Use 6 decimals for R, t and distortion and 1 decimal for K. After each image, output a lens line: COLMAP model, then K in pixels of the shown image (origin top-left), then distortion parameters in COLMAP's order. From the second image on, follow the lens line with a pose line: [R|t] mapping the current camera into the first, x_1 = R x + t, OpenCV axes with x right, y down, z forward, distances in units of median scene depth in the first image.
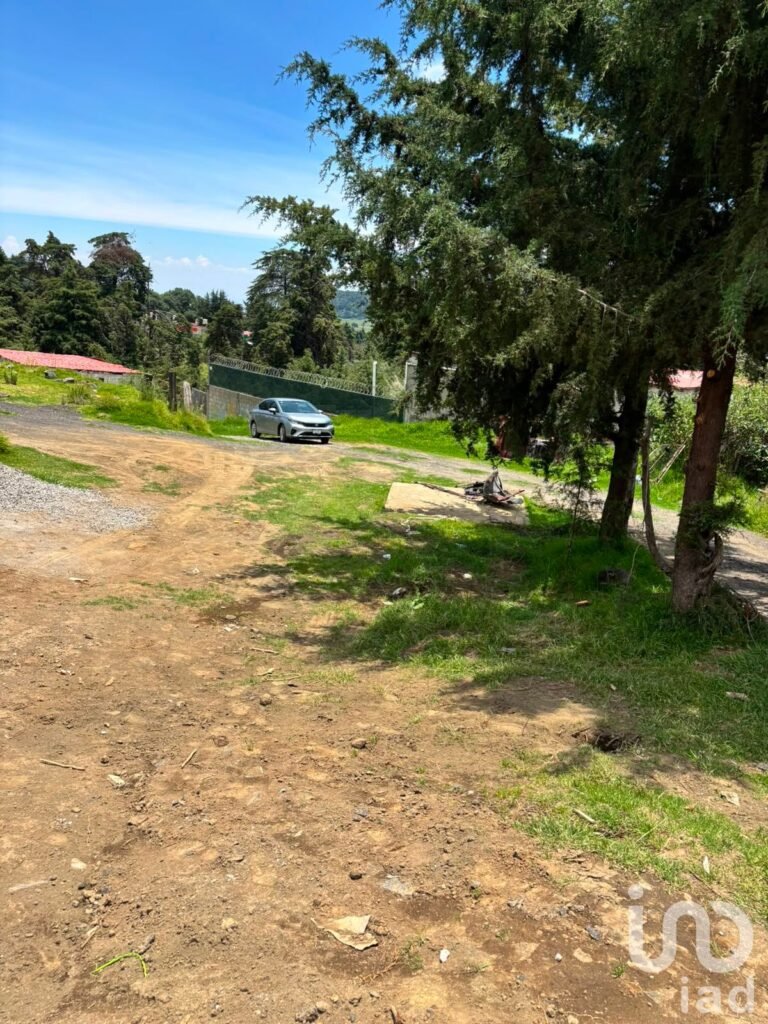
lens RADIAL K [[789.5, 0, 388.4], [0, 789.5, 511.8], [0, 0, 1]] dist [0.137124, -0.184324]
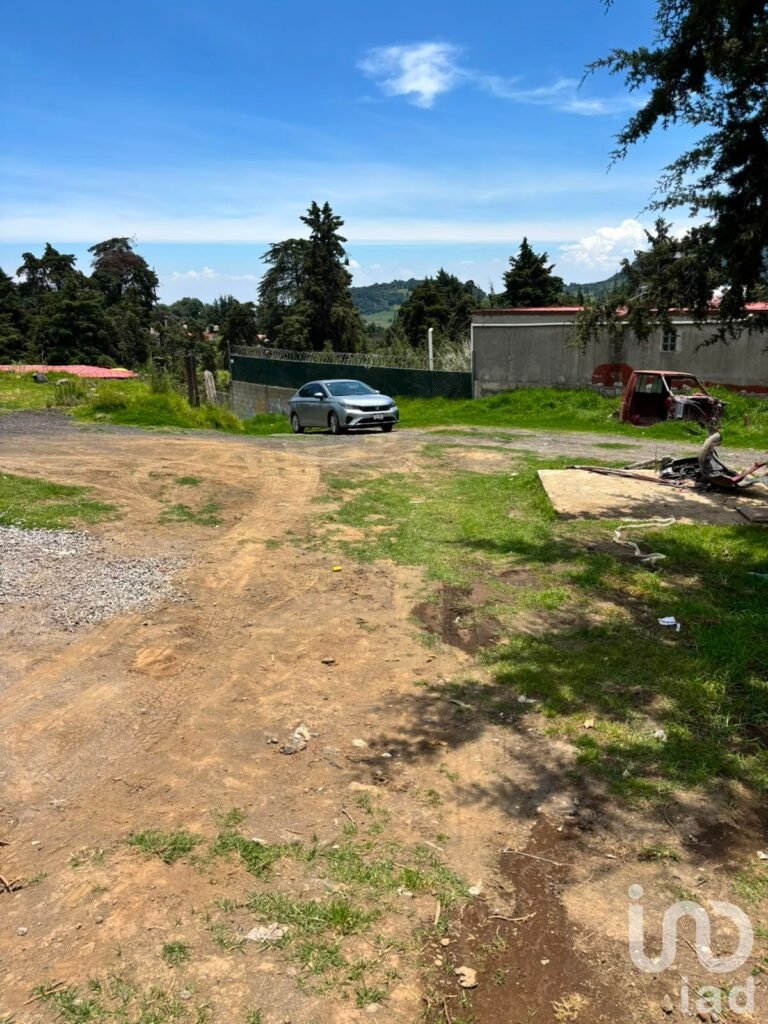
lens RADIAL K [[789.5, 0, 388.4], [0, 789.5, 511.8], [0, 0, 1]] dist [0.137124, -0.184324]
pose [[0.995510, -0.089110, -0.031916, -0.061288], [0.089355, 0.995980, 0.006330, -0.011418], [0.031224, -0.009154, 0.999471, 0.211191]]
